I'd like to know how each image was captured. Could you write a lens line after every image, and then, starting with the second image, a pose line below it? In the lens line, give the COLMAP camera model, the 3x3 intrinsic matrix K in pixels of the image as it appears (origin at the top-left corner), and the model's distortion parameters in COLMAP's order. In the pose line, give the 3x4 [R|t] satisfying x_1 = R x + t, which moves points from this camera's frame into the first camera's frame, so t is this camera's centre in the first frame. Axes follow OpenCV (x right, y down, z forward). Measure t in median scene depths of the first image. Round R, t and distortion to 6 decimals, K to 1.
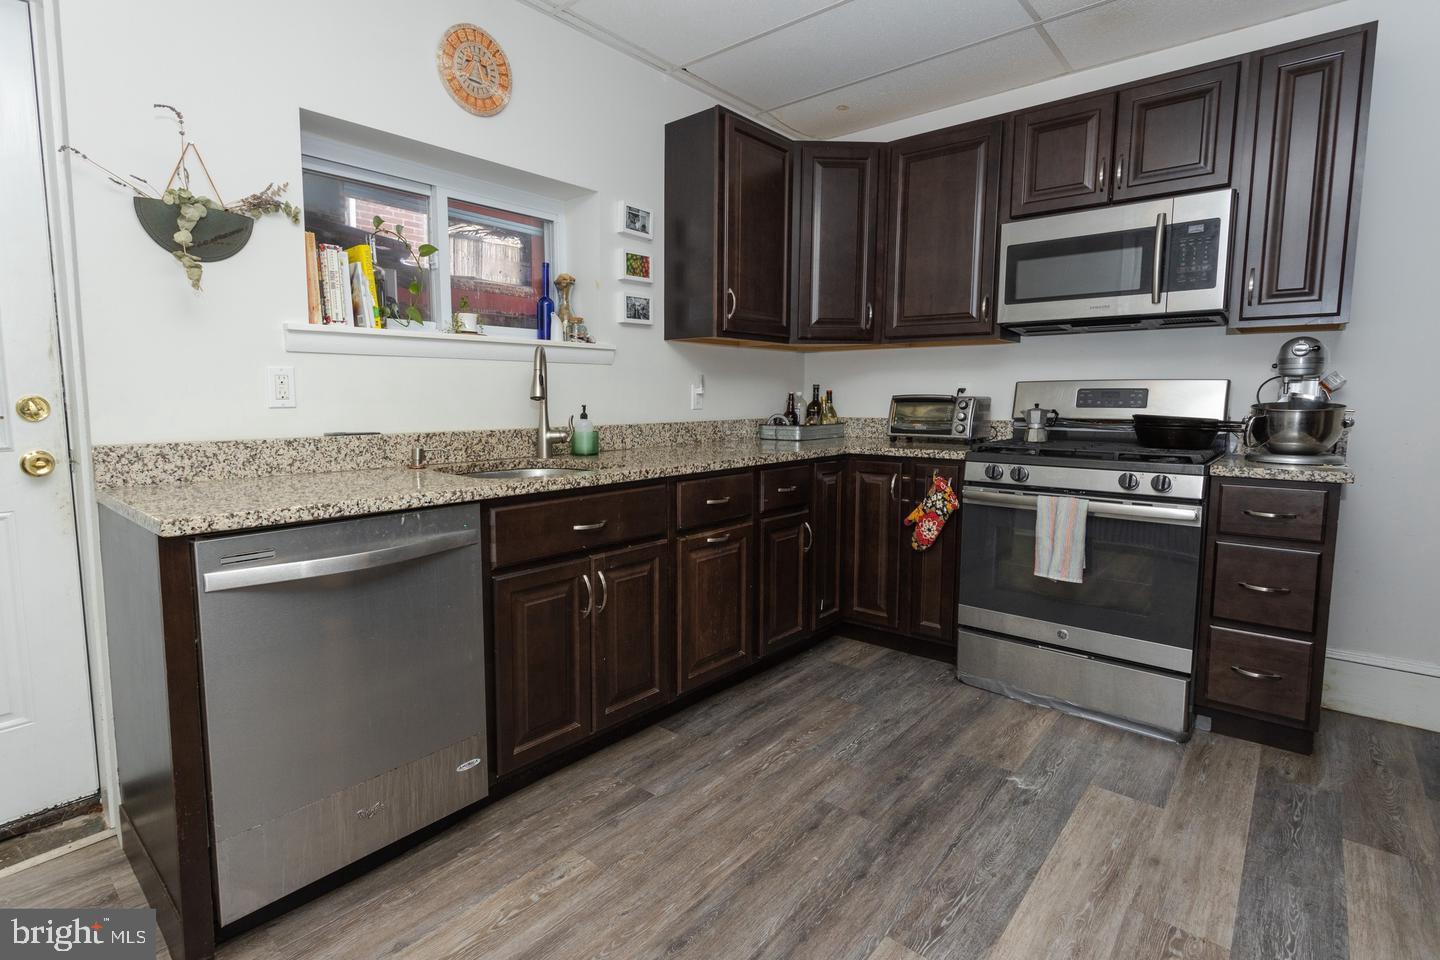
lens RADIAL K [[704.7, 0, 668.6], [0, 704.7, 461.1], [0, 0, 1]] dist [0.000981, 0.000446]
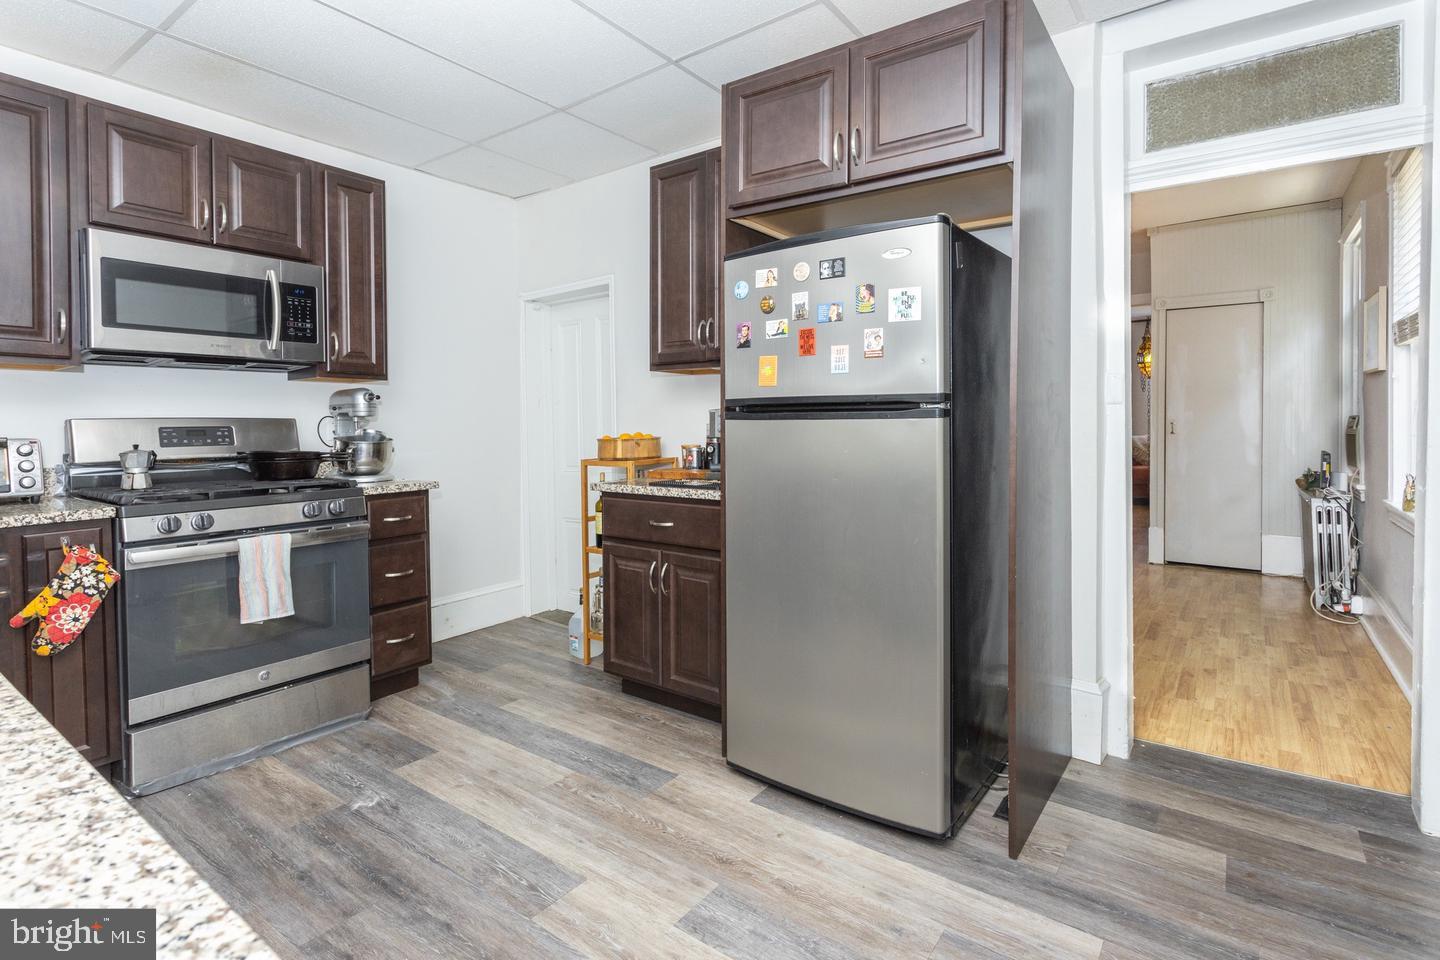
lens RADIAL K [[707.3, 0, 719.5], [0, 707.3, 431.4], [0, 0, 1]] dist [-0.000551, -0.000328]
pose [[-0.108640, -0.012745, 0.993999, -0.523693], [0.105255, 0.994150, 0.024250, -0.053882], [-0.988493, 0.107258, -0.106663, 0.475791]]
